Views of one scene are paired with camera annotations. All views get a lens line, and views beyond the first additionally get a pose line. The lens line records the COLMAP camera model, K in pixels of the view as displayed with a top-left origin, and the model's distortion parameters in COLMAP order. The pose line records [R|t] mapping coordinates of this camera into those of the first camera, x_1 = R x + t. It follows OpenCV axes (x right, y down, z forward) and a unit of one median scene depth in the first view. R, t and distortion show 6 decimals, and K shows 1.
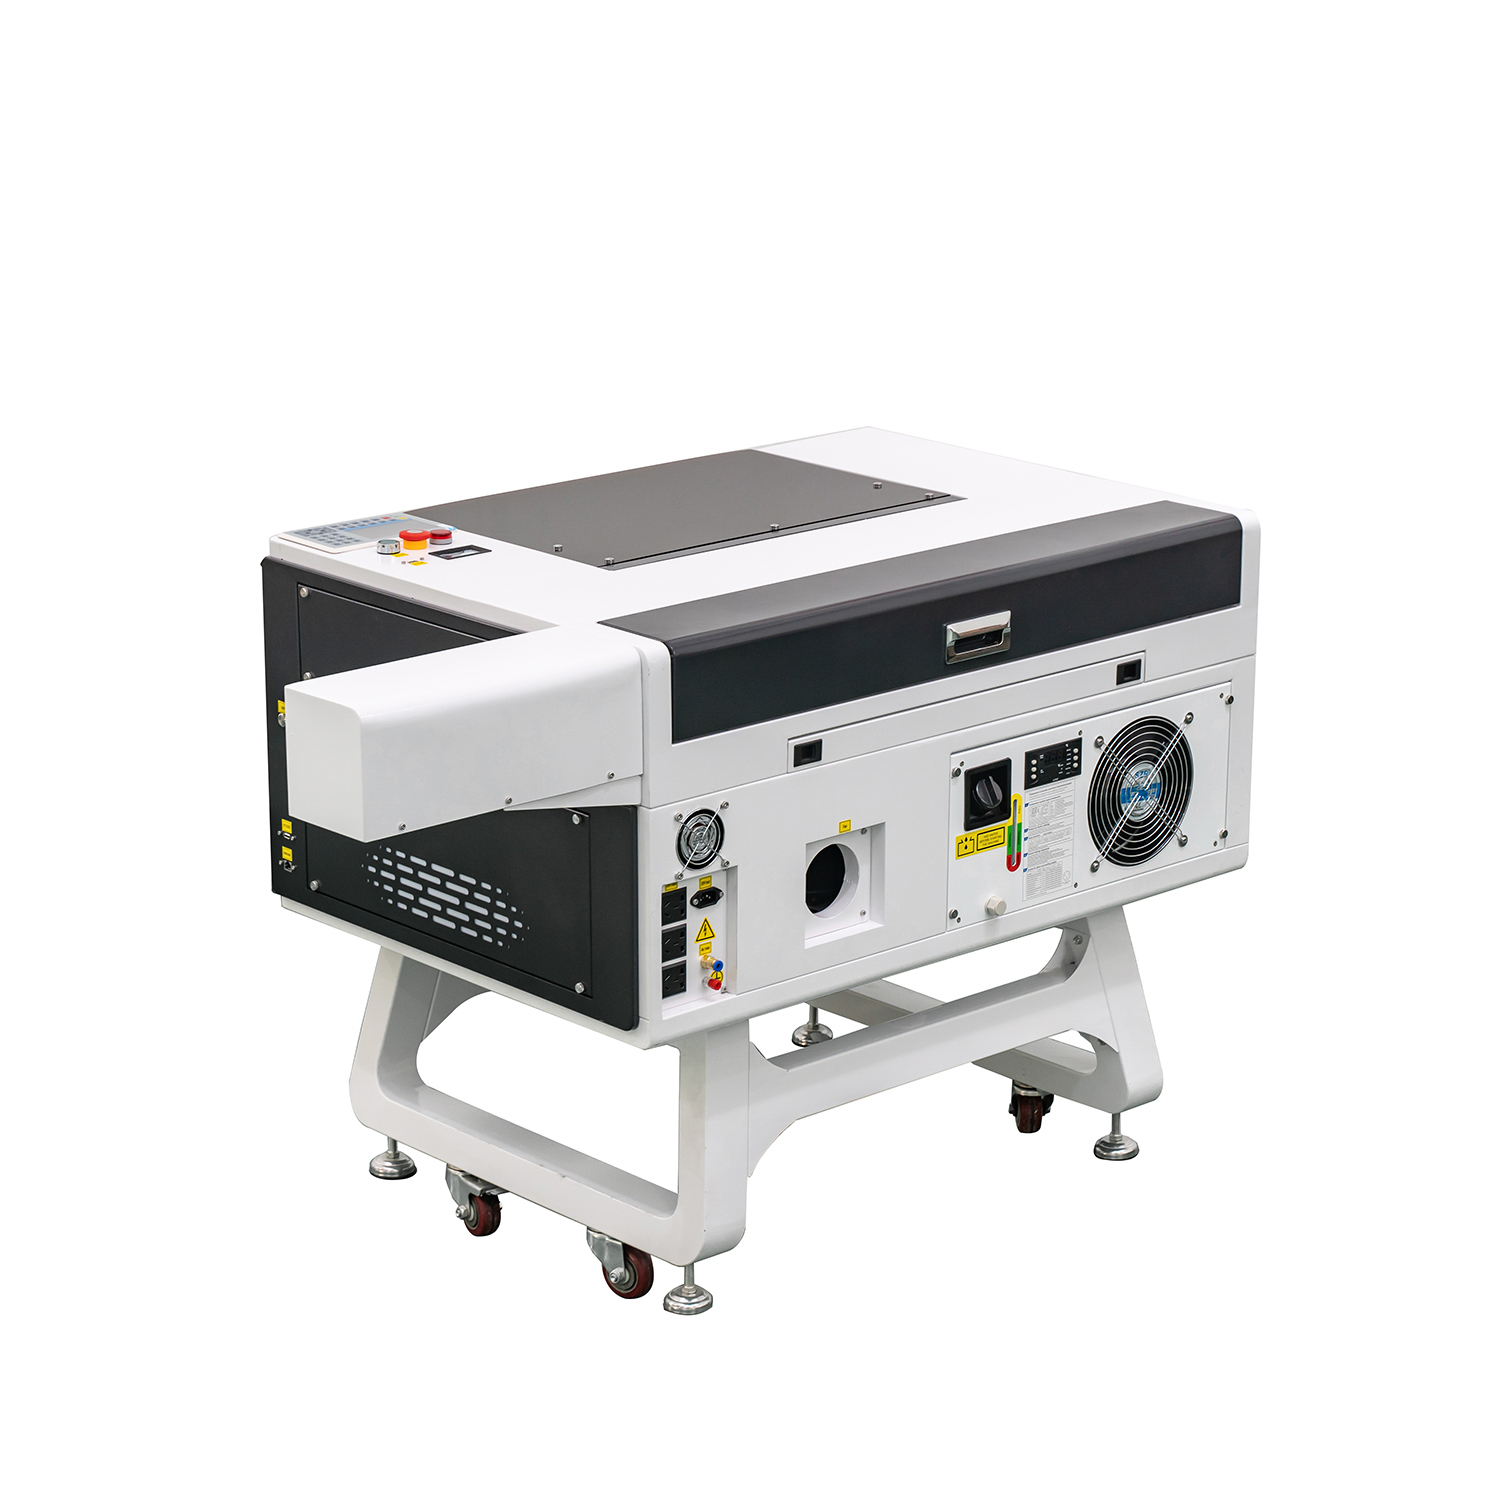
lens RADIAL K [[4222.4, 0, 749.8], [0, 4222.4, 748.9], [0, 0, 1]] dist [-0.152785, 0.000000]
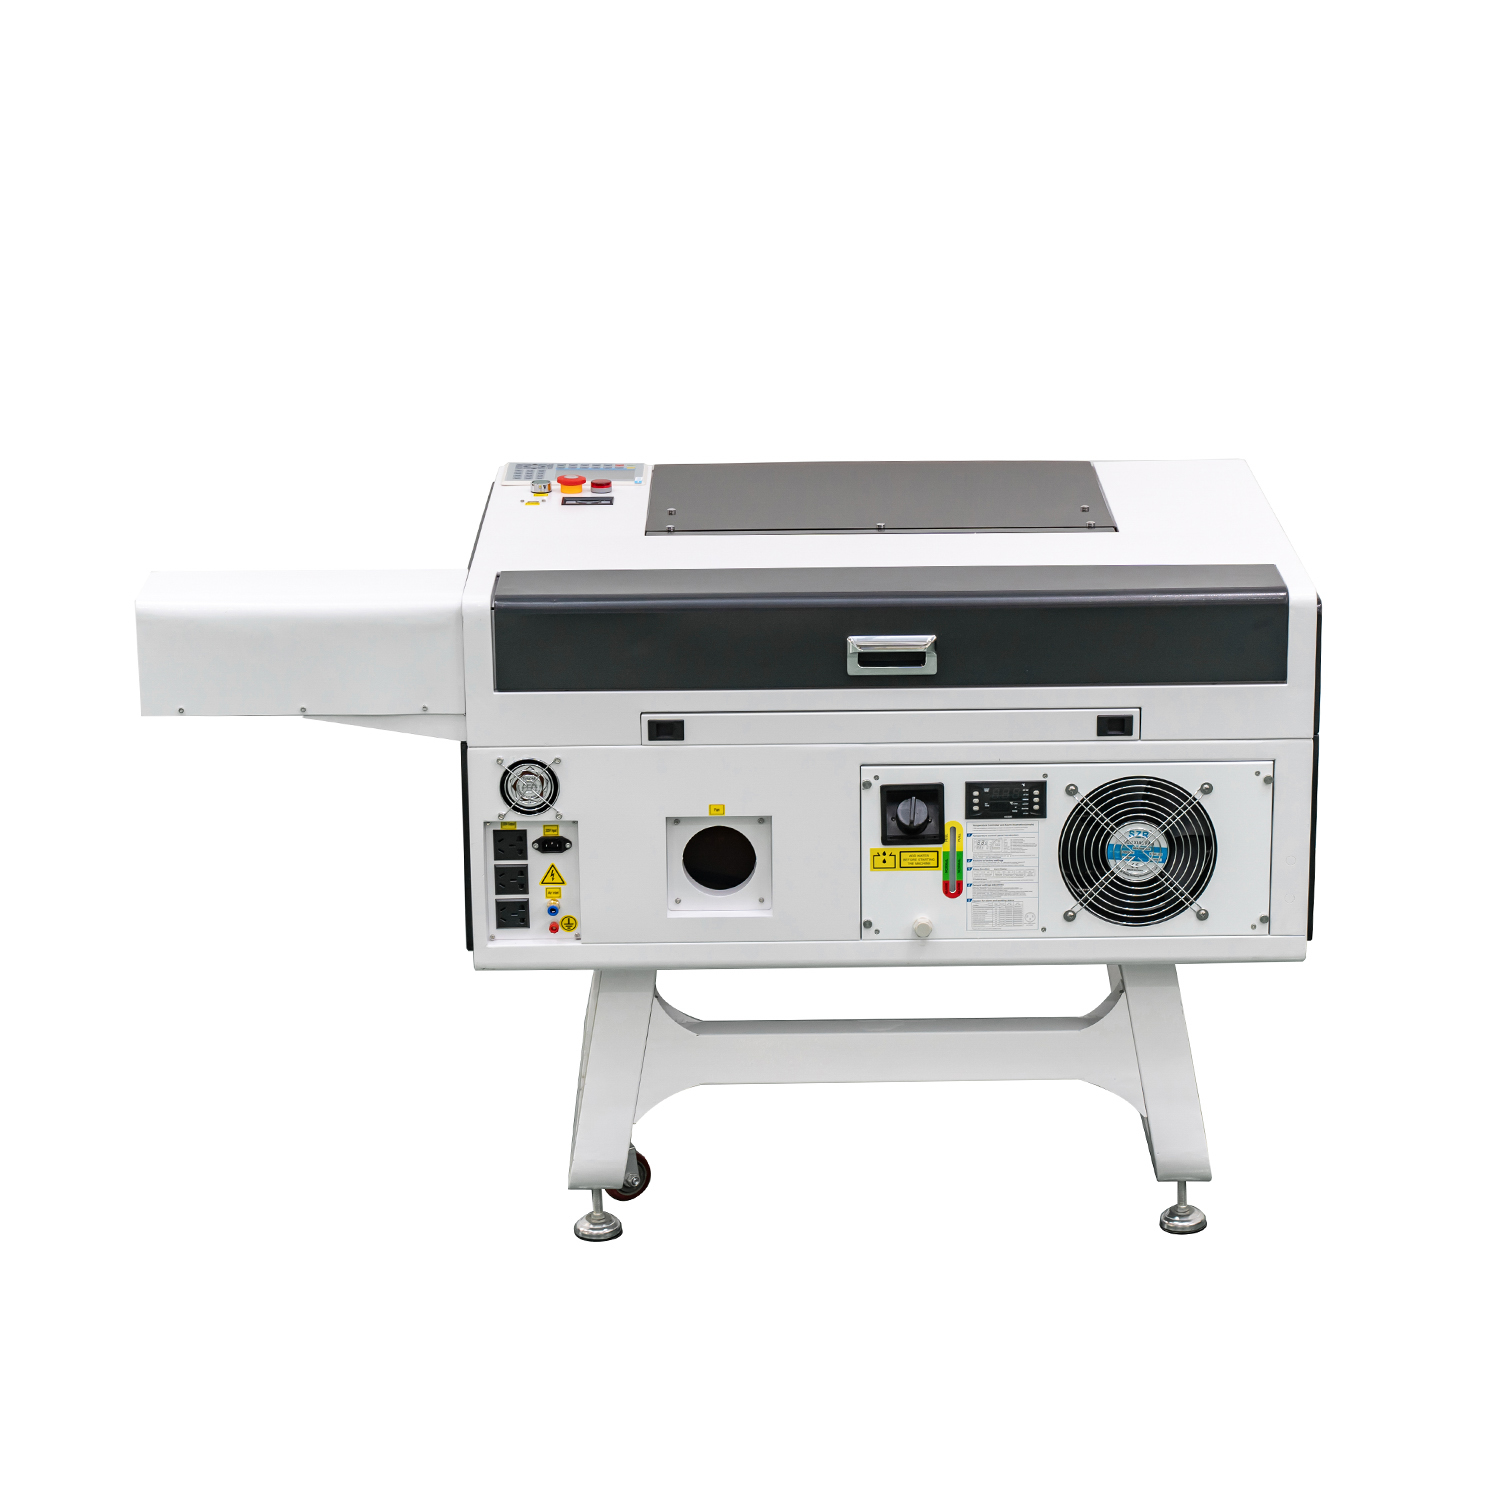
lens RADIAL K [[4222.4, 0, 752.3], [0, 4222.4, 752.3], [0, 0, 1]] dist [-0.152785, 0.000000]
pose [[0.748163, 0.184395, -0.637378, 0.657969], [-0.174621, 0.981464, 0.078968, -0.075499], [0.640125, 0.052219, 0.766494, 0.202564]]
